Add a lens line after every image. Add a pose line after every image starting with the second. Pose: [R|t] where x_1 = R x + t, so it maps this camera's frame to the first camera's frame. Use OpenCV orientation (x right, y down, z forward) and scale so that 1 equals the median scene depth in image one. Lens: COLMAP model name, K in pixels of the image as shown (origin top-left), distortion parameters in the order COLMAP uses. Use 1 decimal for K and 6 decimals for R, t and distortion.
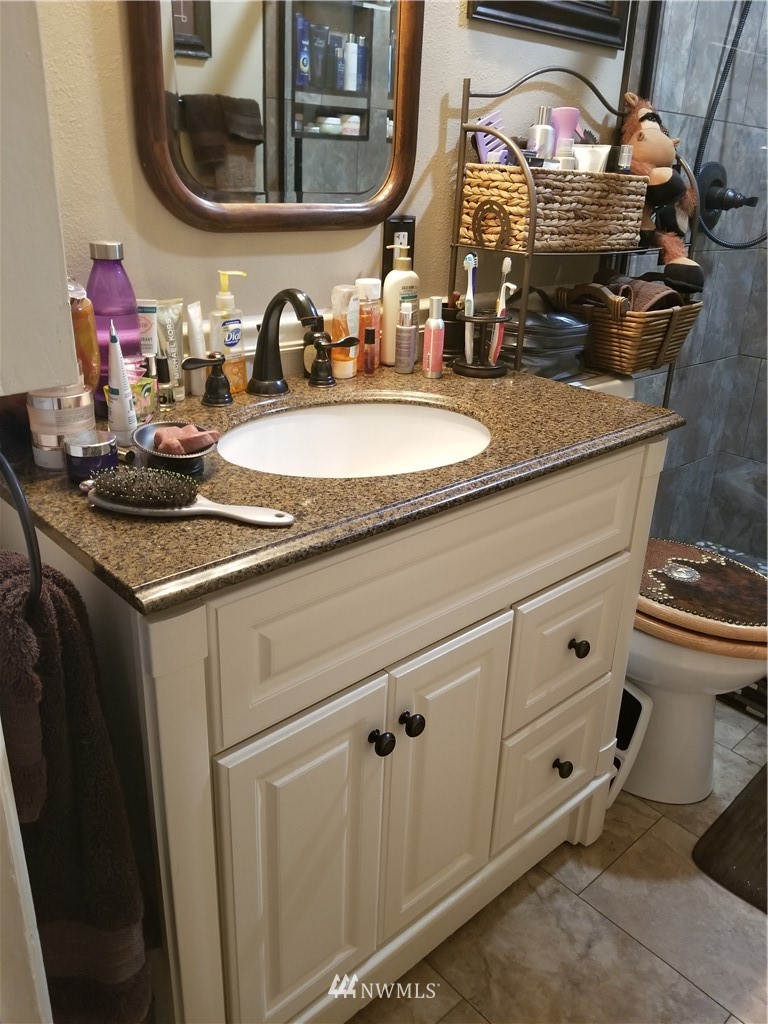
lens RADIAL K [[808.5, 0, 386.1], [0, 808.5, 493.1], [0, 0, 1]] dist [0.066026, -0.100345]
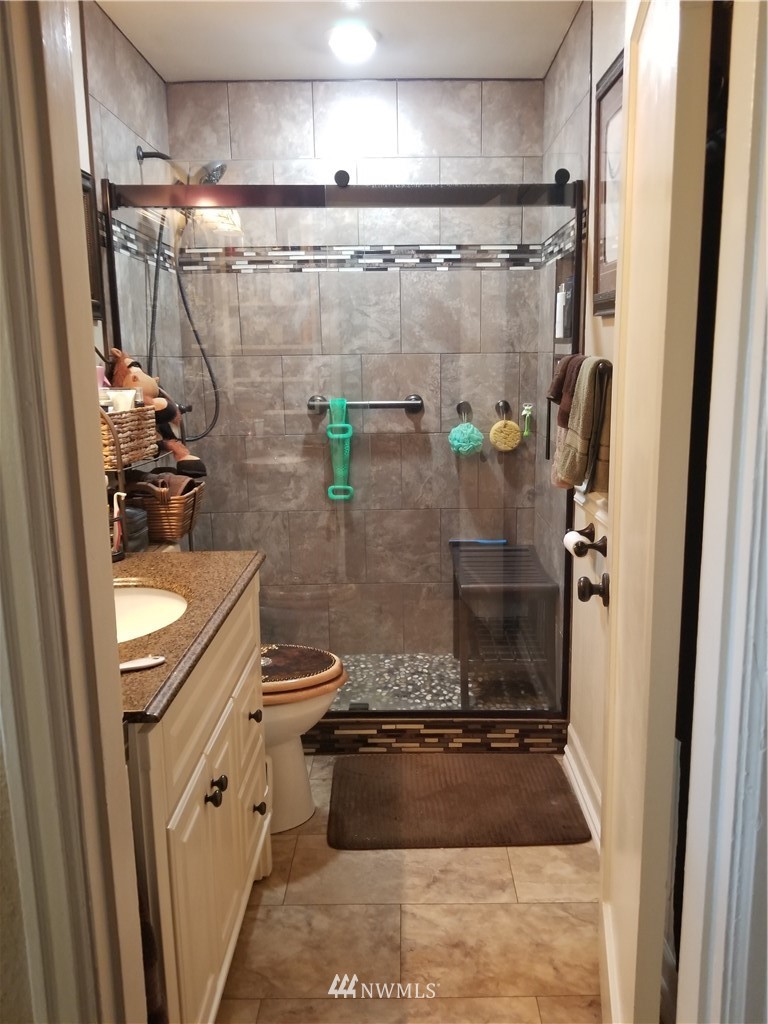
lens RADIAL K [[798.8, 0, 392.3], [0, 798.8, 500.1], [0, 0, 1]] dist [0.118610, -0.182812]
pose [[0.691449, -0.178689, 0.699978, -0.430550], [0.309751, 0.948675, -0.063801, -0.010908], [-0.652650, 0.260934, 0.711309, -0.249509]]
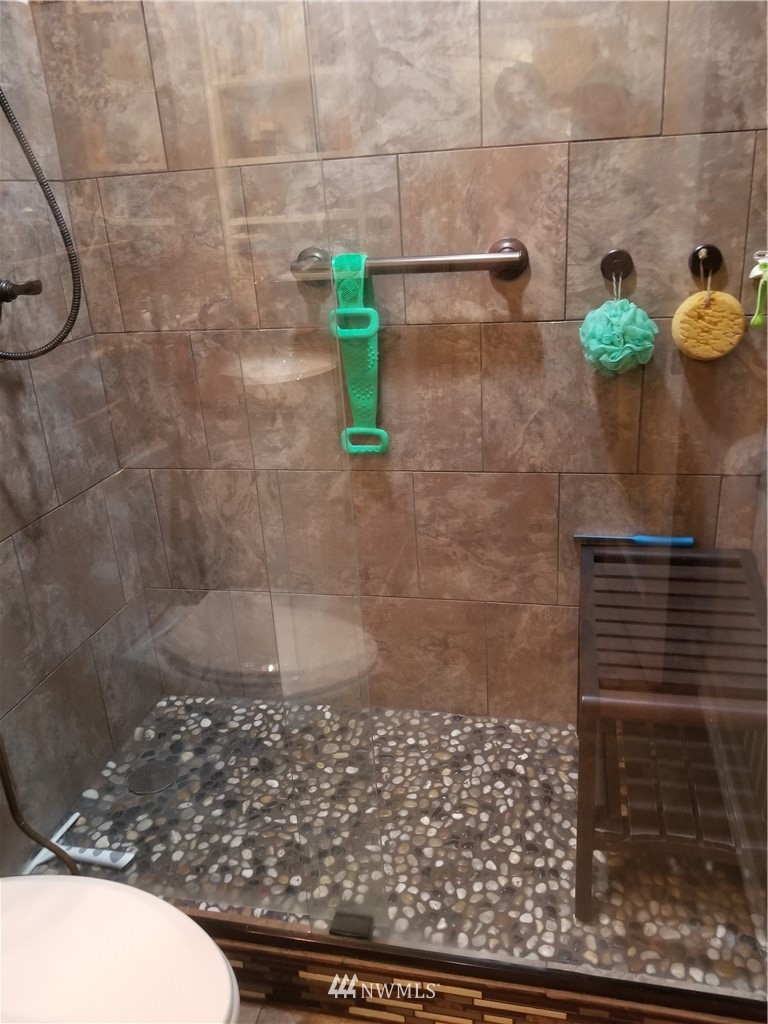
lens RADIAL K [[816.7, 0, 380.6], [0, 816.7, 510.7], [0, 0, 1]] dist [0.114871, -0.205945]
pose [[0.820605, -0.290726, 0.492022, 0.404686], [0.298582, 0.952192, 0.064649, -0.184125], [-0.487295, 0.093857, 0.868179, 0.360299]]
